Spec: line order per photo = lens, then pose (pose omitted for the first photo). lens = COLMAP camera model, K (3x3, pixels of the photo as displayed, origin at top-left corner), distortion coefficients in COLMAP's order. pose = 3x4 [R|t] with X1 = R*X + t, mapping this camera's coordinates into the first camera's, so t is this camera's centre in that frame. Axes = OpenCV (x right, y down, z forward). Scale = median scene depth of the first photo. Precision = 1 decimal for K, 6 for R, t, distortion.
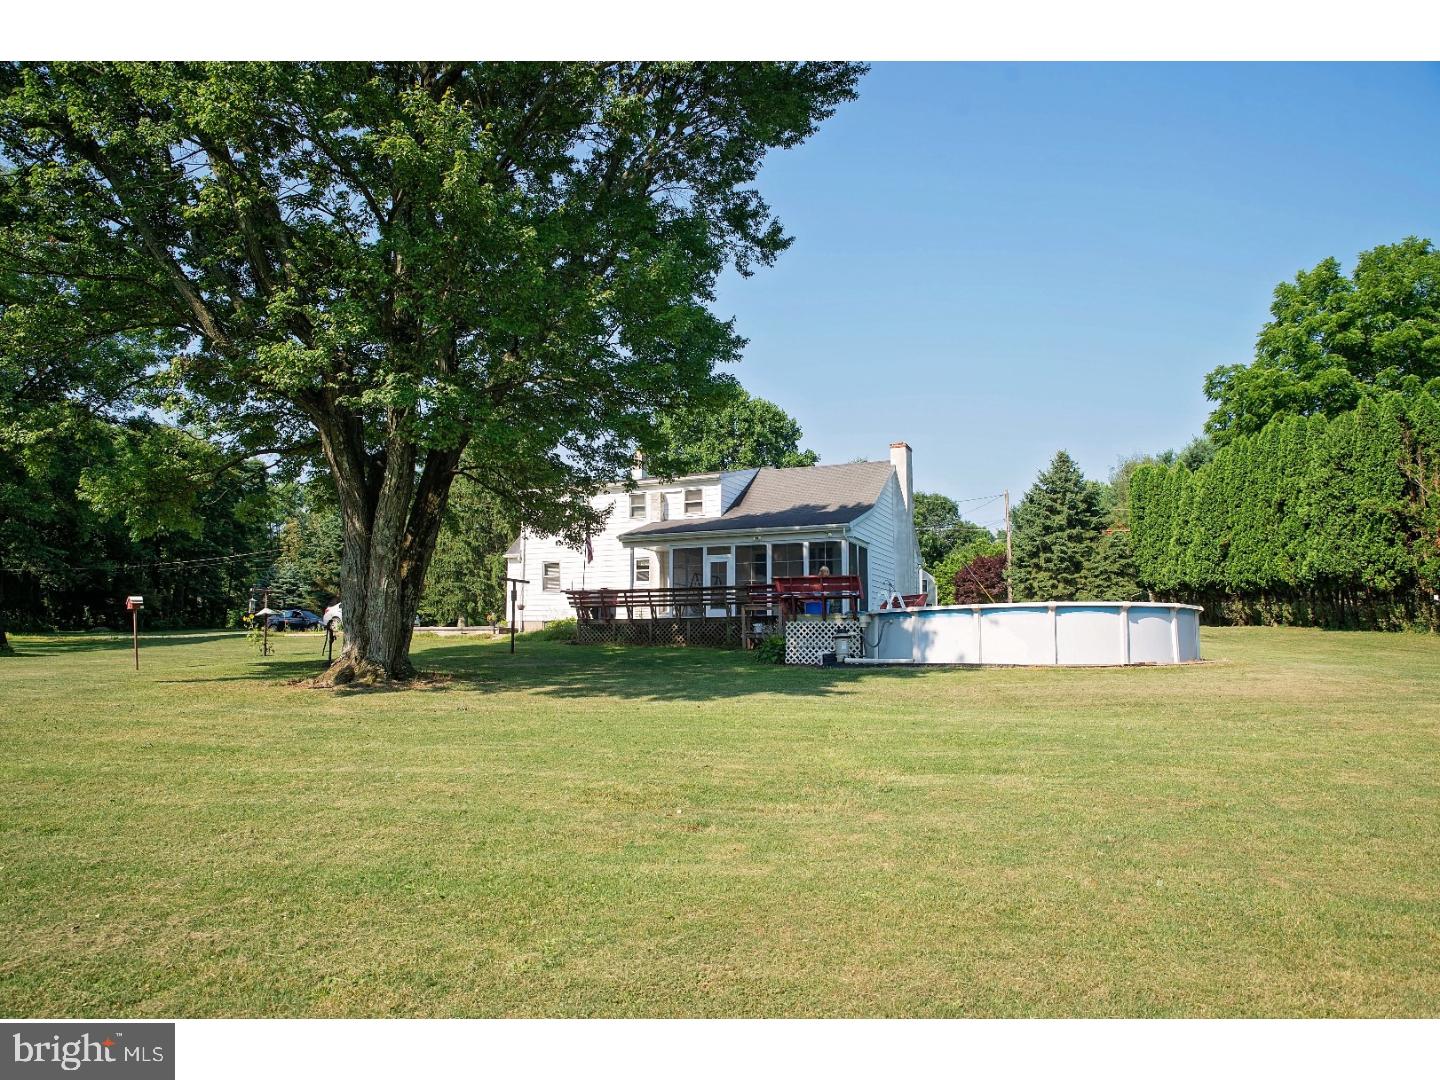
lens RADIAL K [[1008.2, 0, 719.9], [0, 1008.2, 540.5], [0, 0, 1]] dist [-0.130673, 0.086525]
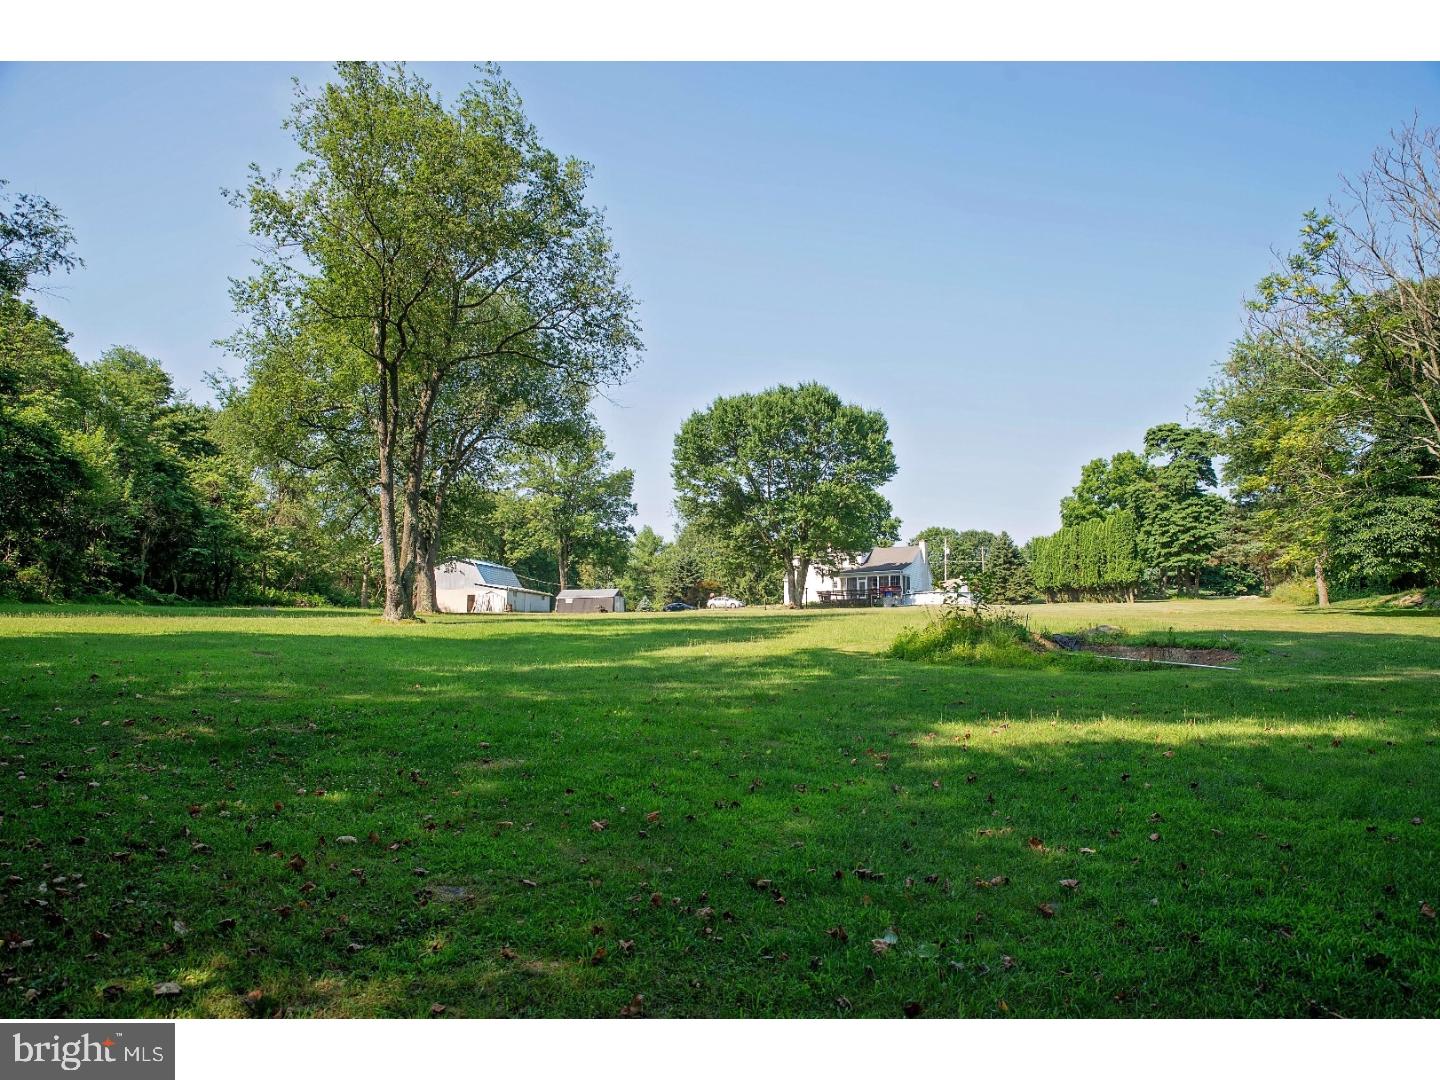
lens RADIAL K [[1008.2, 0, 720.0], [0, 1008.2, 542.8], [0, 0, 1]] dist [-0.130673, 0.086525]
pose [[0.994785, -0.014756, -0.100922, -0.121677], [0.013801, 0.999853, -0.010155, -0.074711], [0.101057, 0.008709, 0.994843, -2.153239]]
